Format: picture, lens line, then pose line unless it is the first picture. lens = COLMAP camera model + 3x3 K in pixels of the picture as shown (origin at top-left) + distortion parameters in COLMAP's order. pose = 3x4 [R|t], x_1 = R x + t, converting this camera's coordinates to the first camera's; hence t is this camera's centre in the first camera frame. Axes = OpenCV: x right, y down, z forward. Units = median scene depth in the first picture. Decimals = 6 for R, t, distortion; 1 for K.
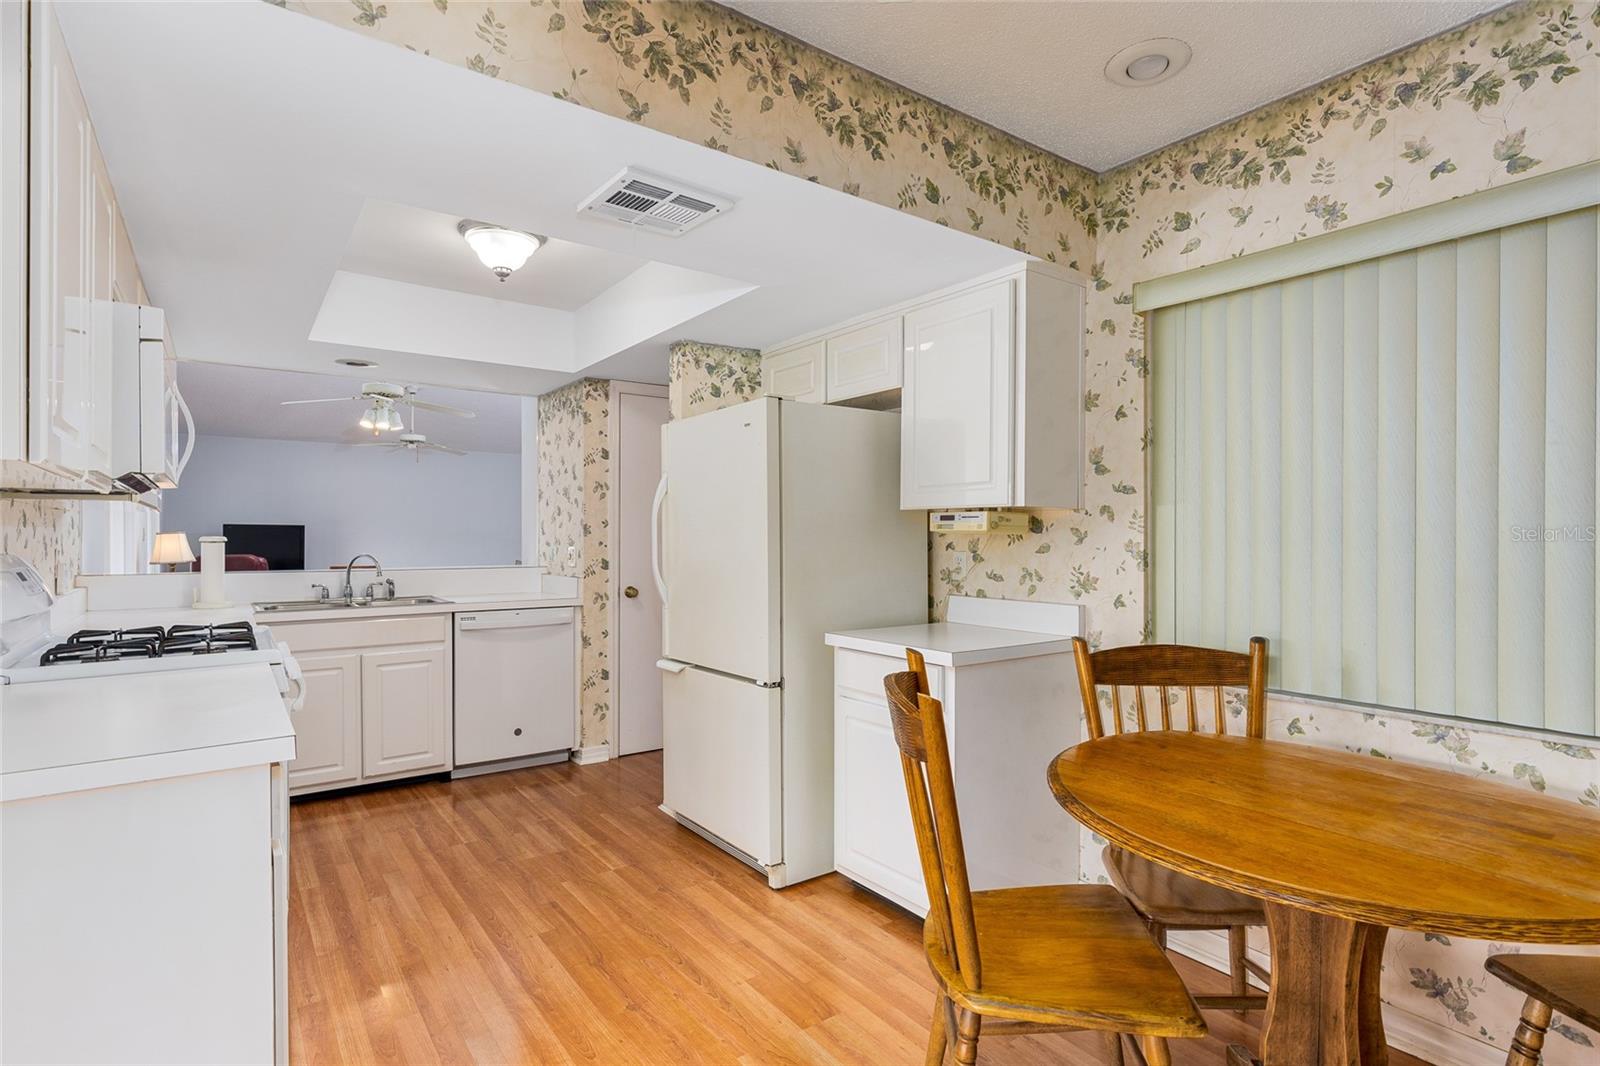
lens RADIAL K [[800.0, 0, 798.3], [0, 800.0, 539.3], [0, 0, 1]] dist [0.002220, 0.000593]
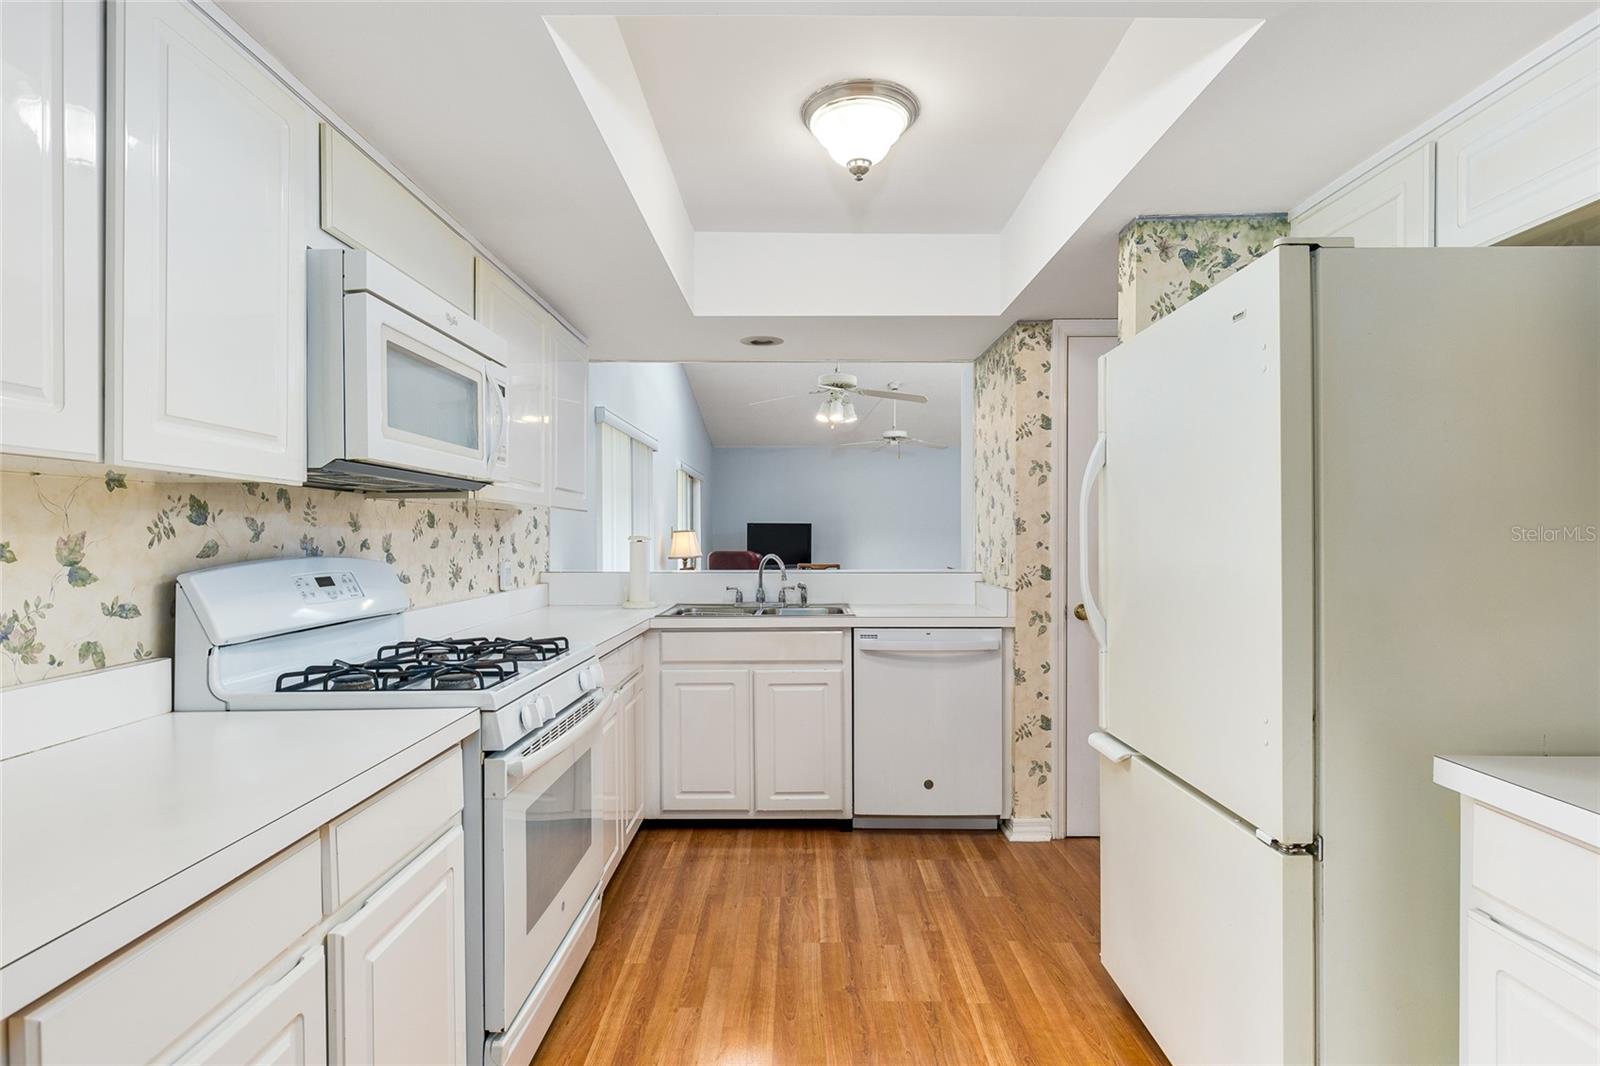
lens RADIAL K [[800.0, 0, 798.3], [0, 800.0, 539.3], [0, 0, 1]] dist [0.002220, 0.000593]
pose [[0.809261, 0.002877, -0.587443, 0.006201], [-0.000300, 0.999990, 0.004484, -0.002948], [0.587450, -0.003452, 0.809253, 0.292364]]
